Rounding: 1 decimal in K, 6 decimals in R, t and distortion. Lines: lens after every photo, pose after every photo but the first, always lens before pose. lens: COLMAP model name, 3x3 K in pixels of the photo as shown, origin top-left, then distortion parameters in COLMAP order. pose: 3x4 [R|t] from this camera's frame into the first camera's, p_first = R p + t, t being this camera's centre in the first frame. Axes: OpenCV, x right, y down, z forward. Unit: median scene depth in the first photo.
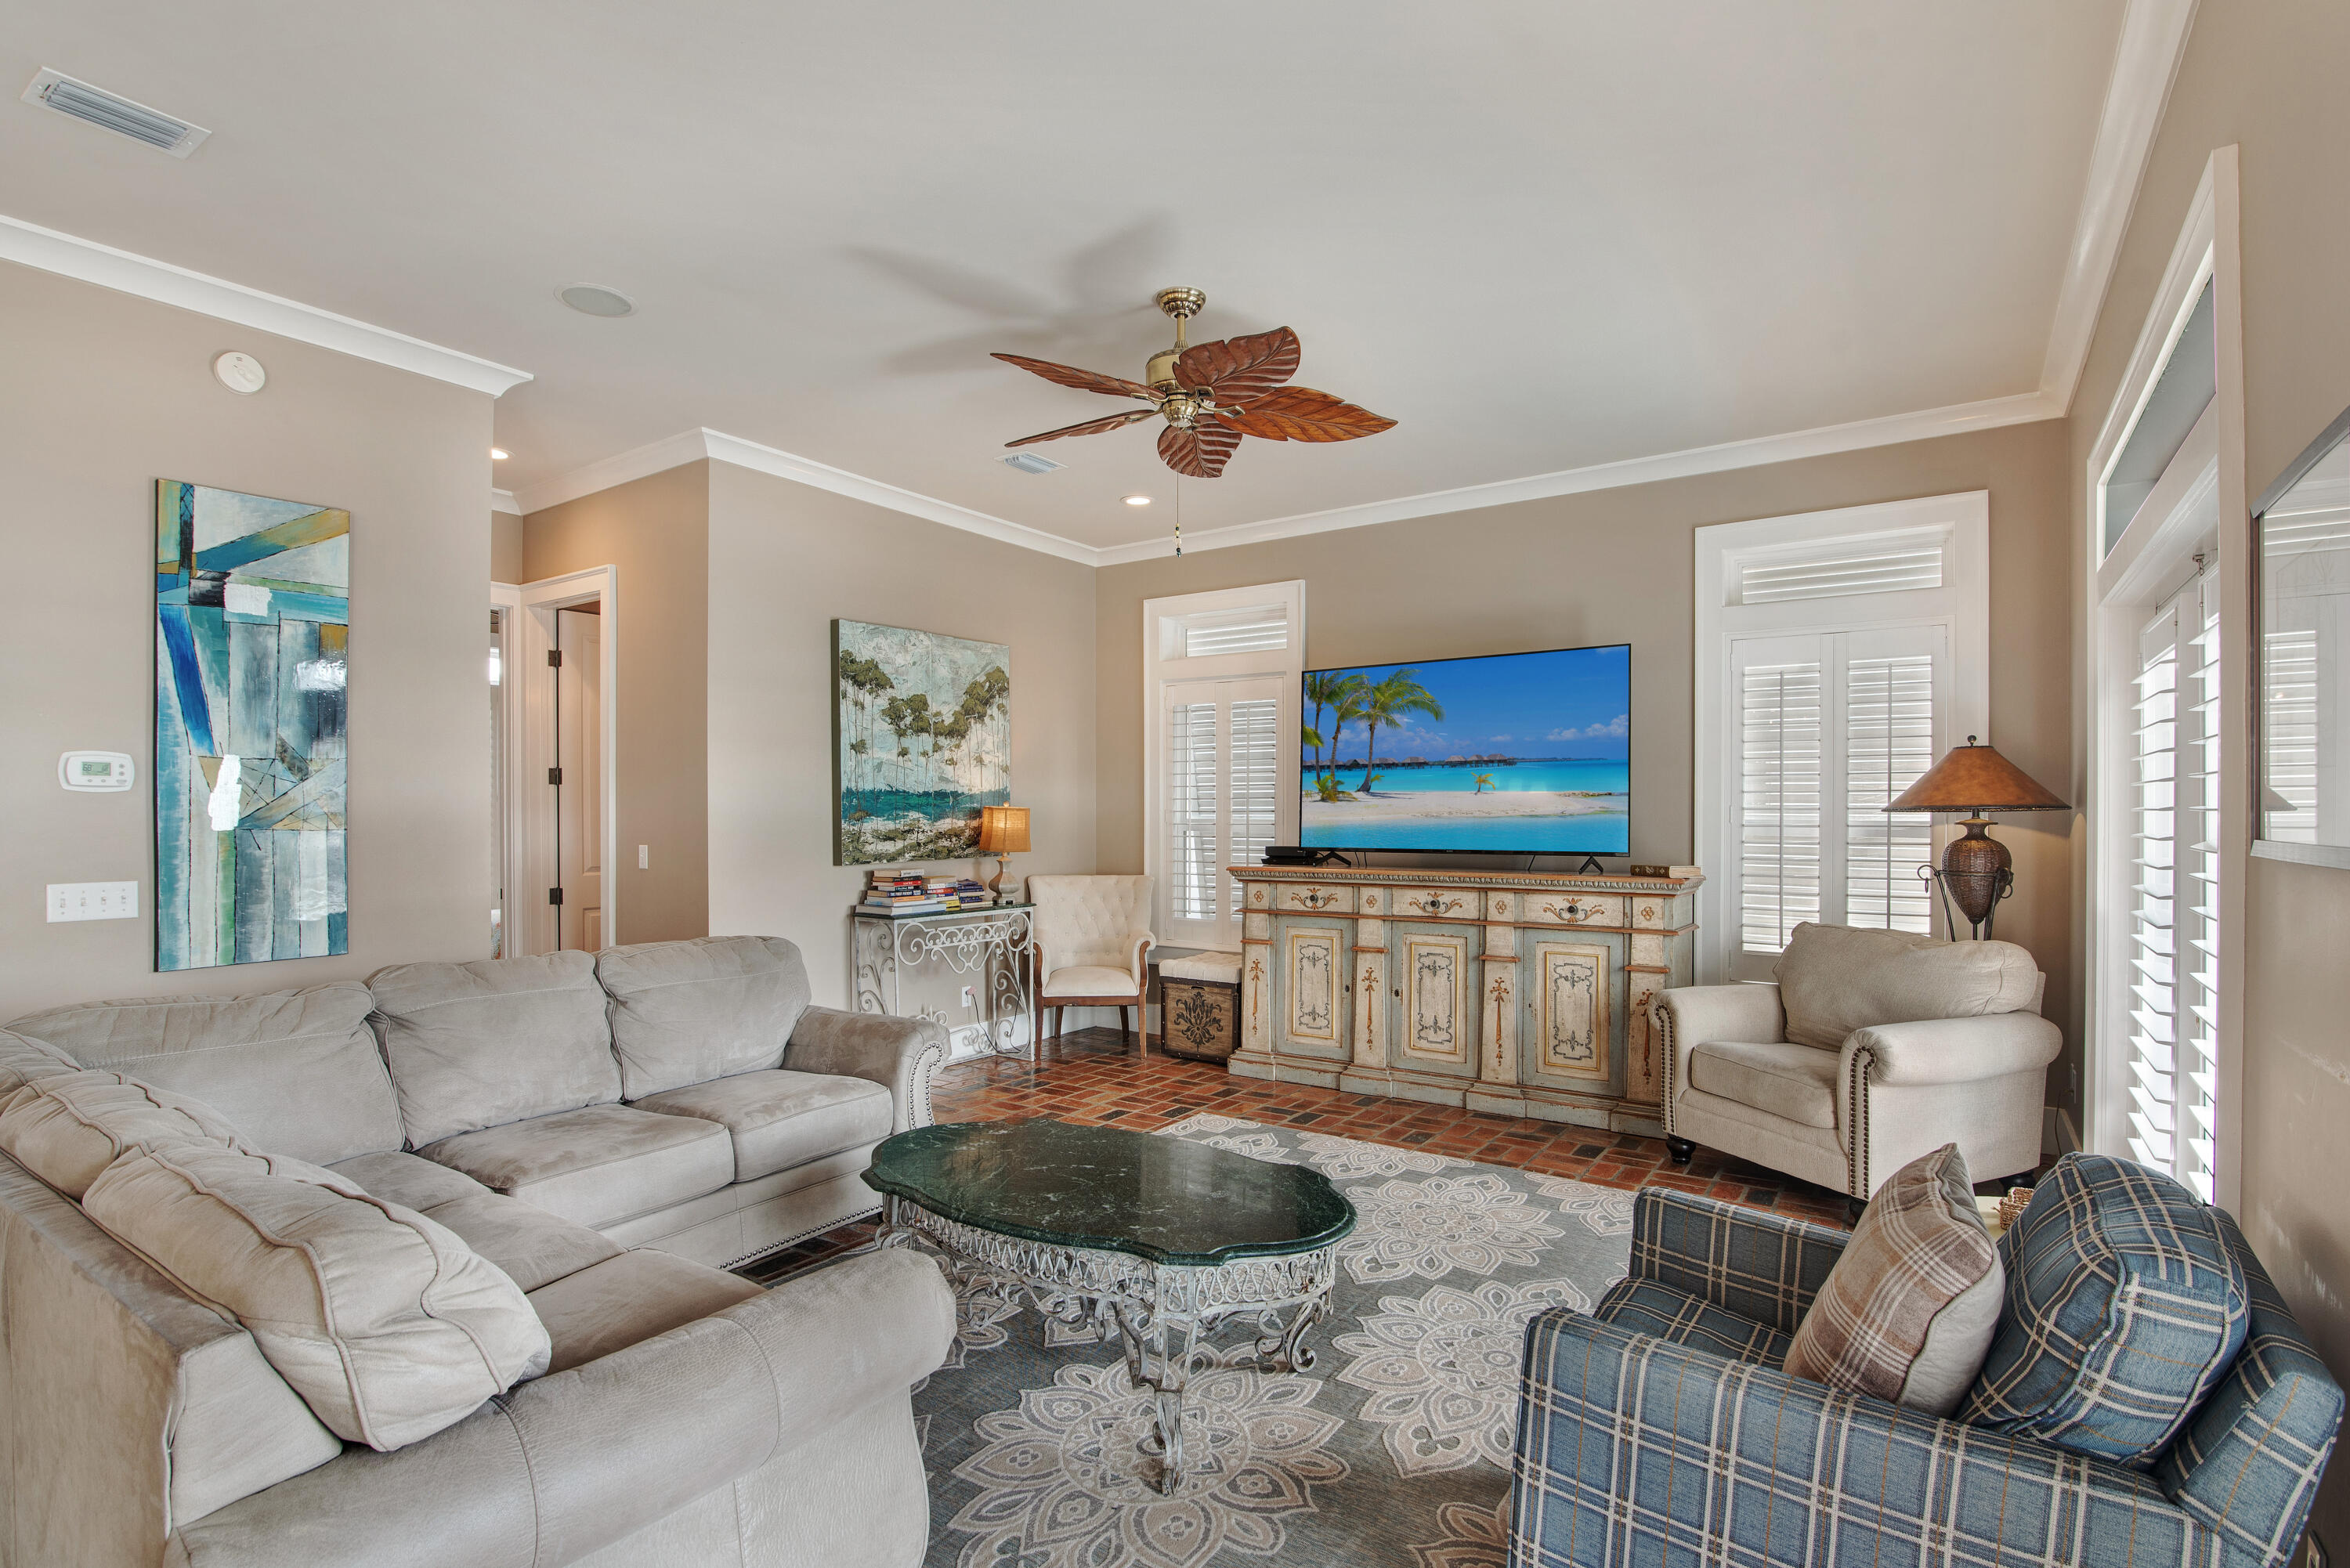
lens RADIAL K [[1122.8, 0, 1167.6], [0, 1122.8, 814.9], [0, 0, 1]] dist [-0.015541, -0.000016]
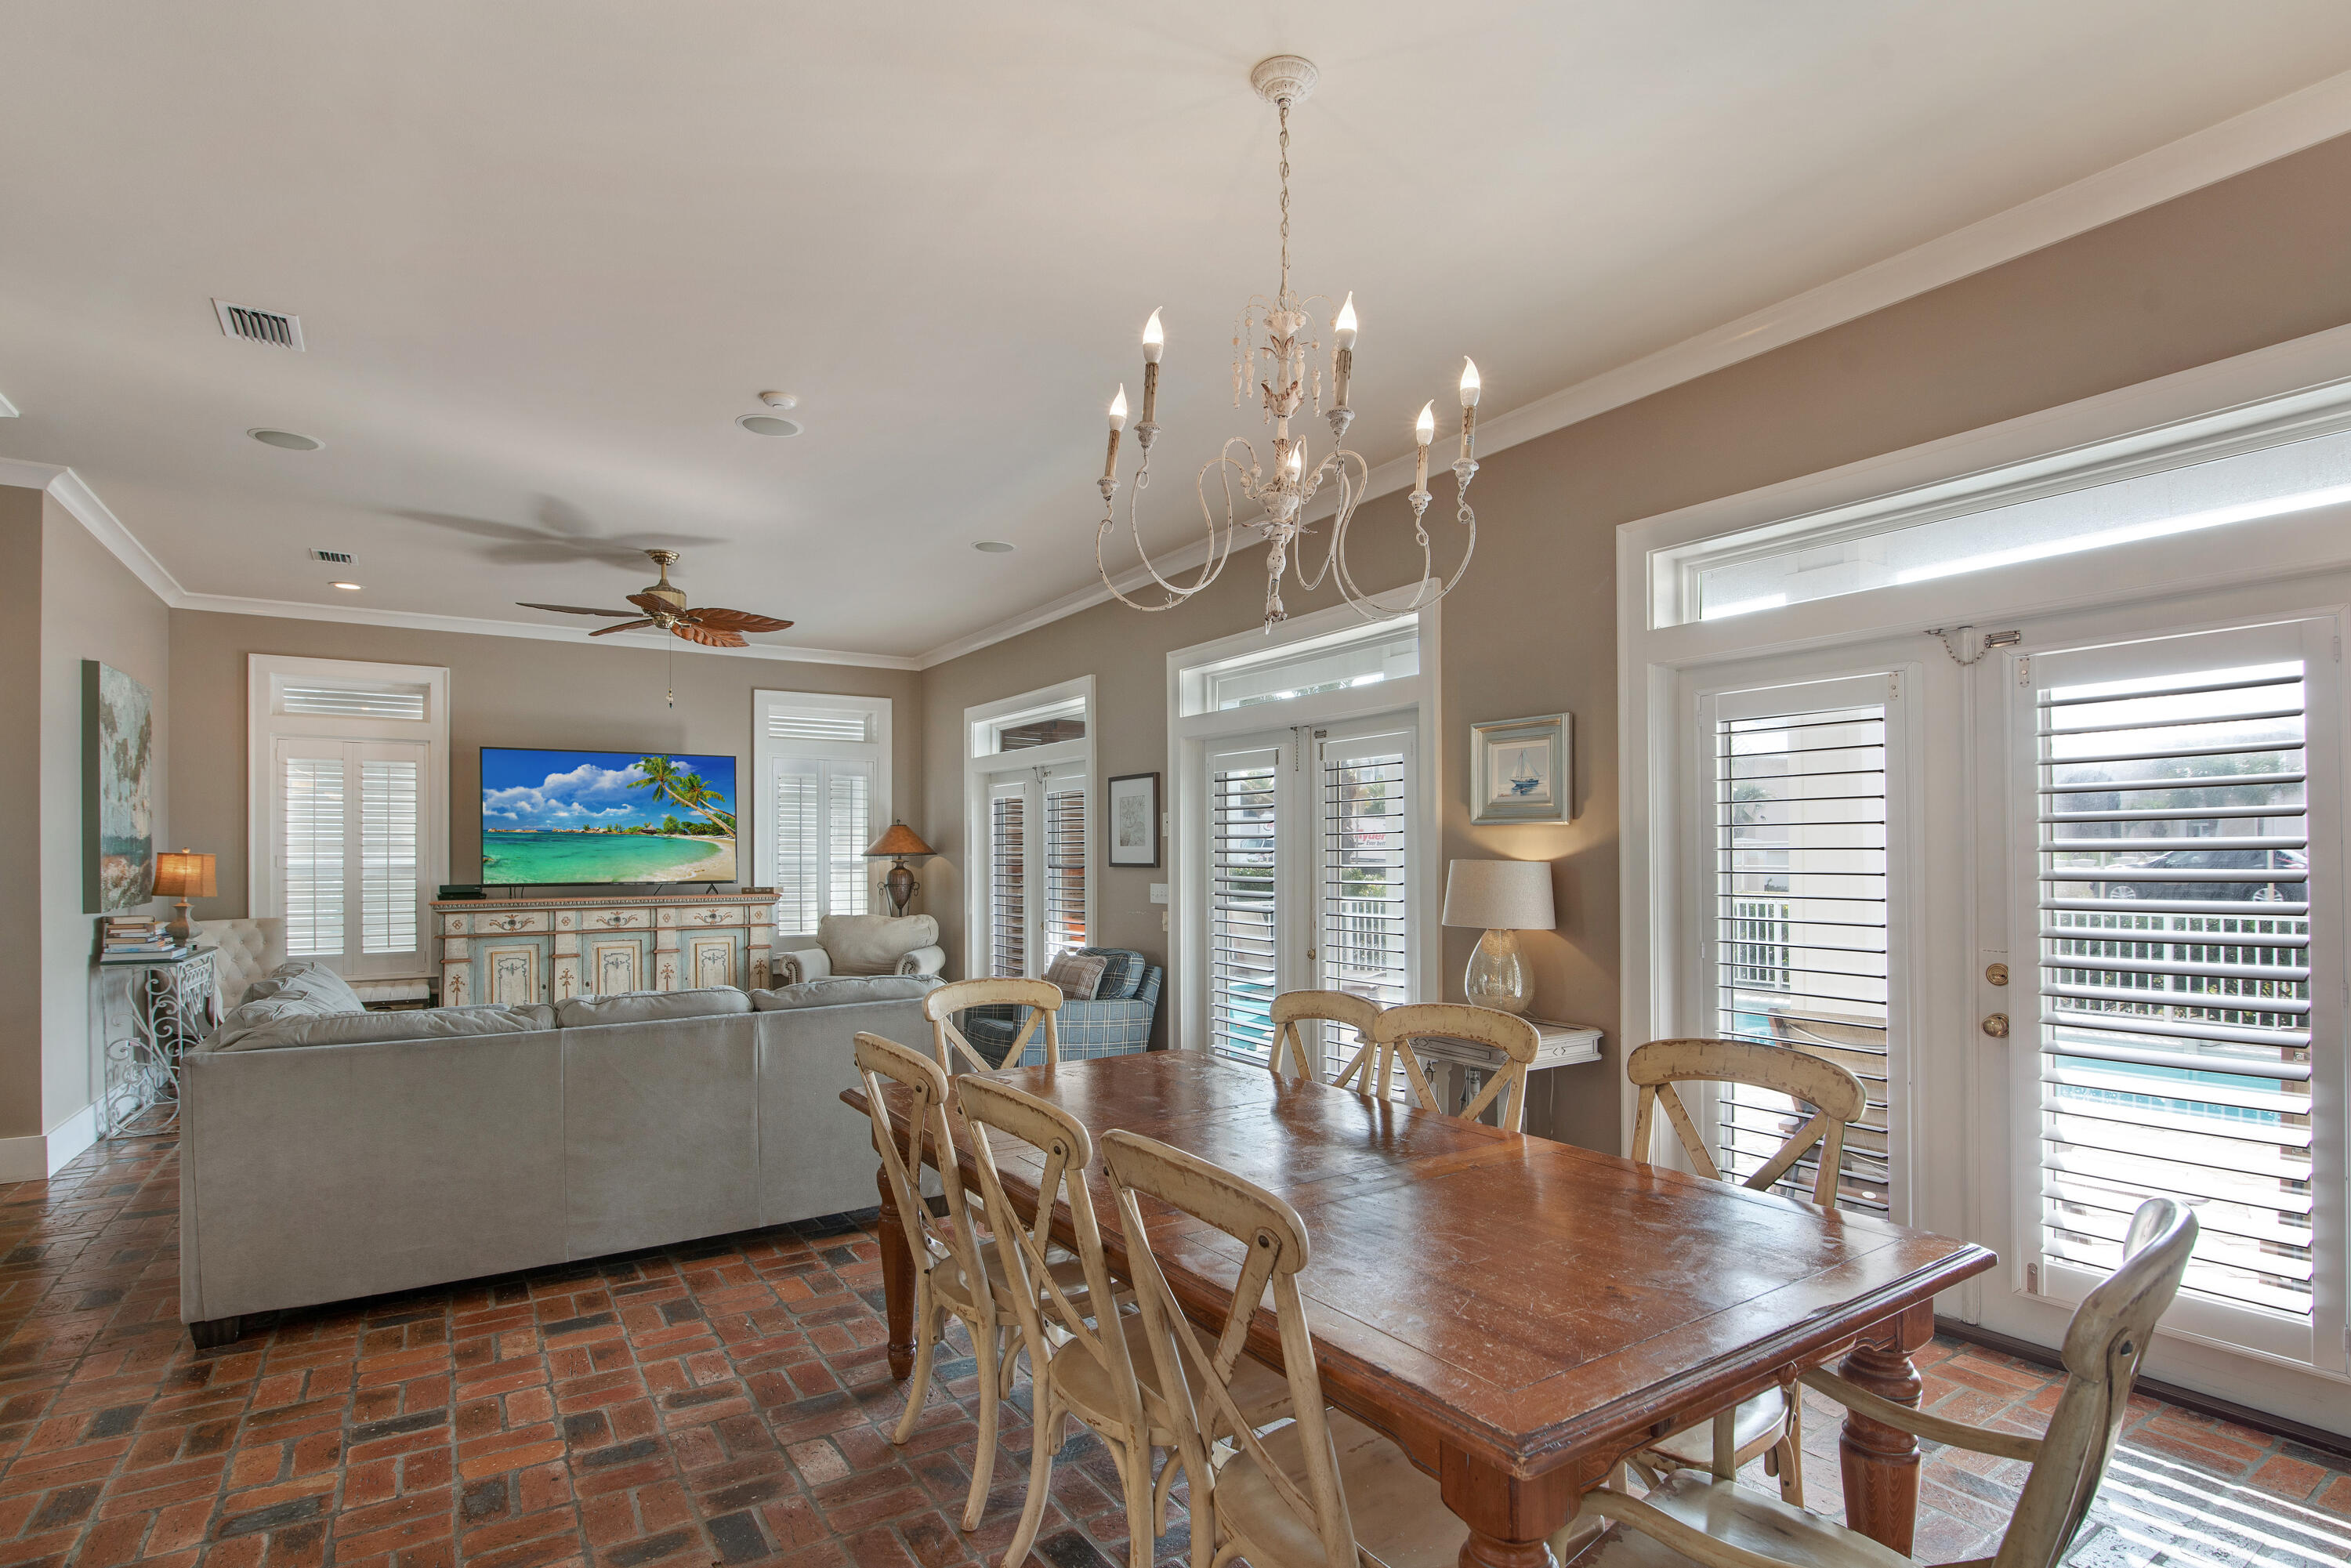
lens RADIAL K [[1116.9, 0, 1173.1], [0, 1116.9, 847.8], [0, 0, 1]] dist [0.000675, 0.000073]
pose [[0.390943, 0.002668, 0.920411, -0.830393], [0.002901, 0.999987, -0.004131, -0.006545], [-0.920410, 0.004285, 0.390930, -0.246958]]
